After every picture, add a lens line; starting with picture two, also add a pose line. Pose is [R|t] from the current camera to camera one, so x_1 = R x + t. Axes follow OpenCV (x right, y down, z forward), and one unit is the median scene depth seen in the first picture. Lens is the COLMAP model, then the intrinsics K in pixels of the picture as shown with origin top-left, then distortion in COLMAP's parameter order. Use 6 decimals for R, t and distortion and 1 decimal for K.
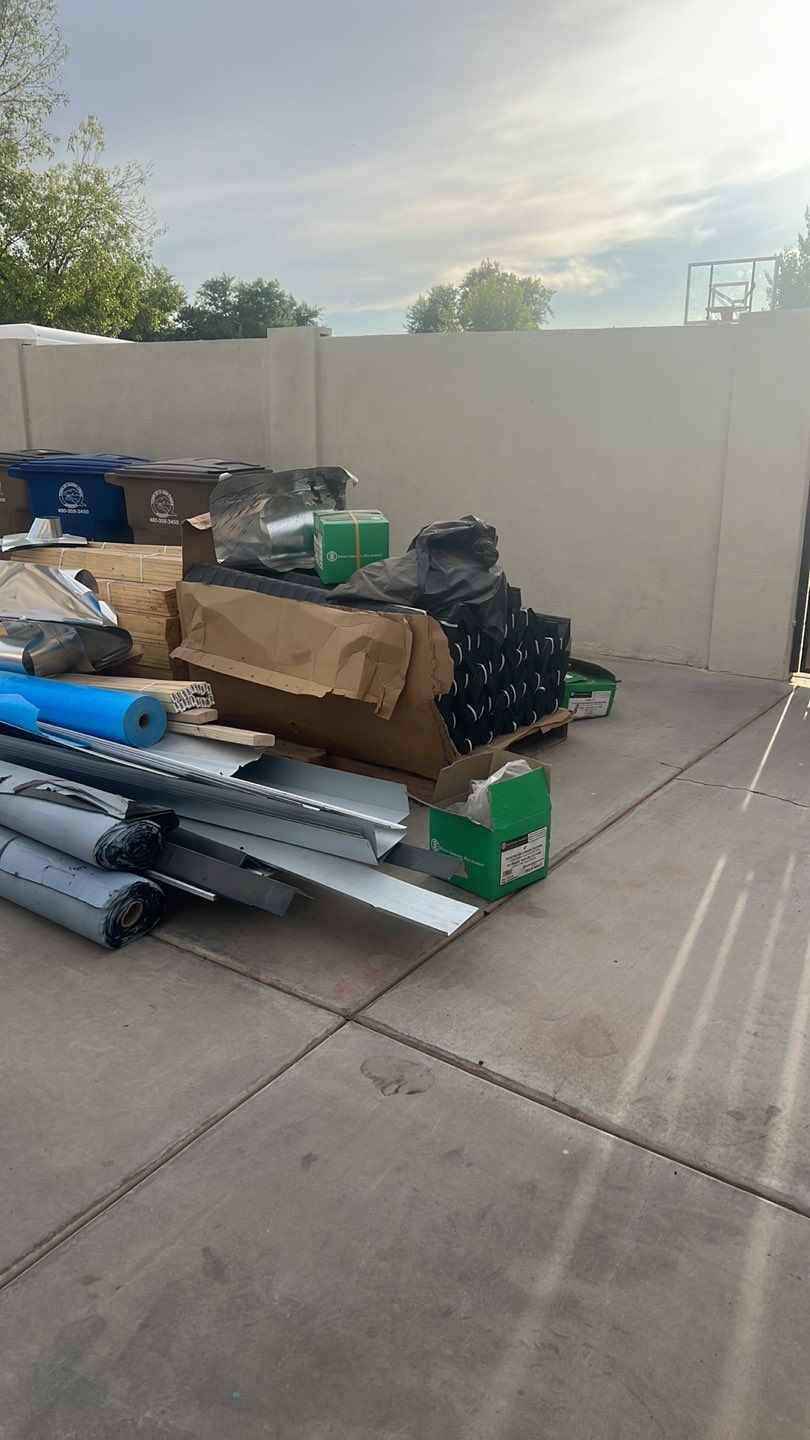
lens RADIAL K [[1030.8, 0, 404.3], [0, 1030.8, 719.1], [0, 0, 1]] dist [-0.000854, -0.003174]
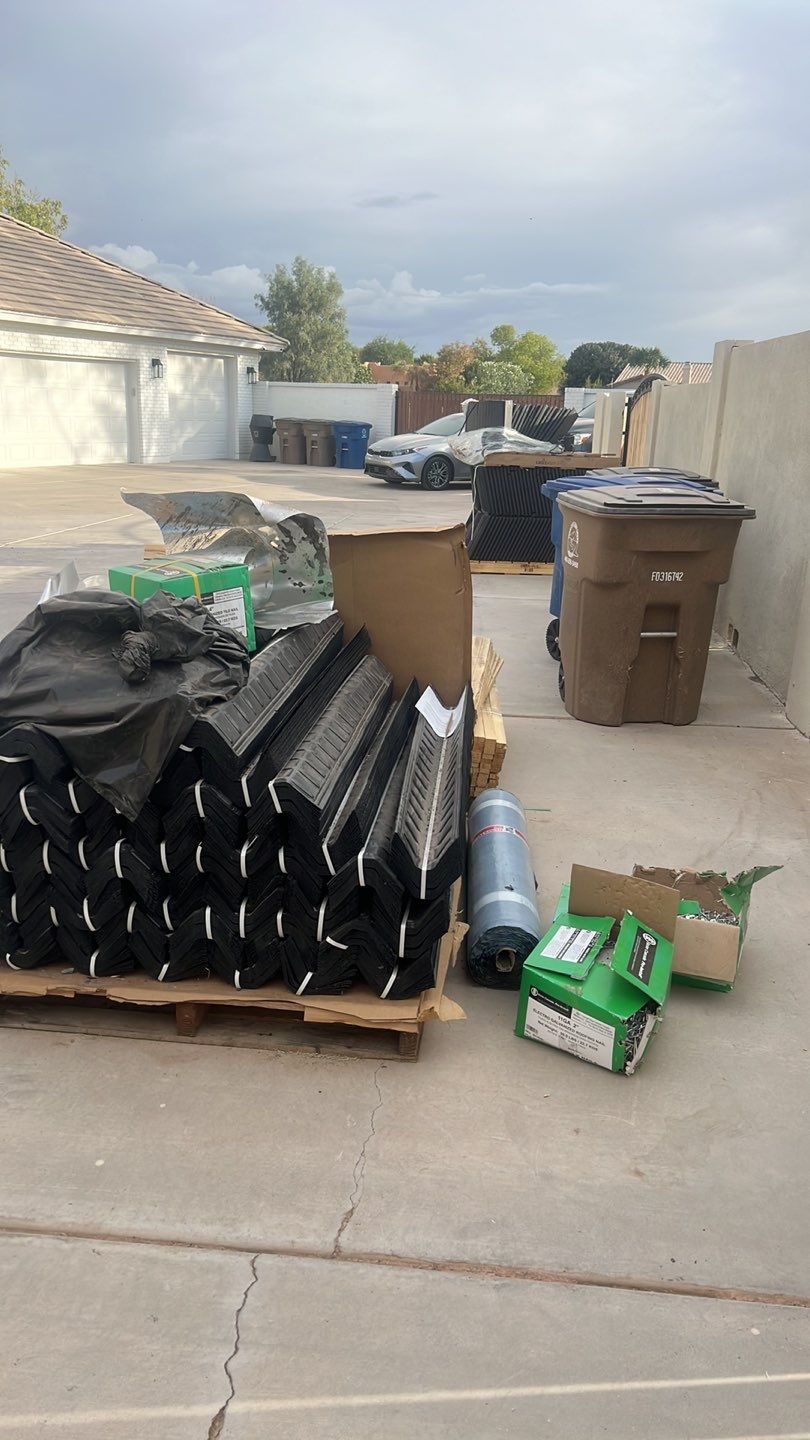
lens RADIAL K [[1030.8, 0, 403.4], [0, 1030.8, 721.4], [0, 0, 1]] dist [-0.000854, -0.003174]
pose [[0.491595, 0.248878, -0.834503, 0.550624], [-0.264961, 0.955603, 0.128909, -0.208641], [0.829536, 0.157740, 0.535713, 0.723316]]
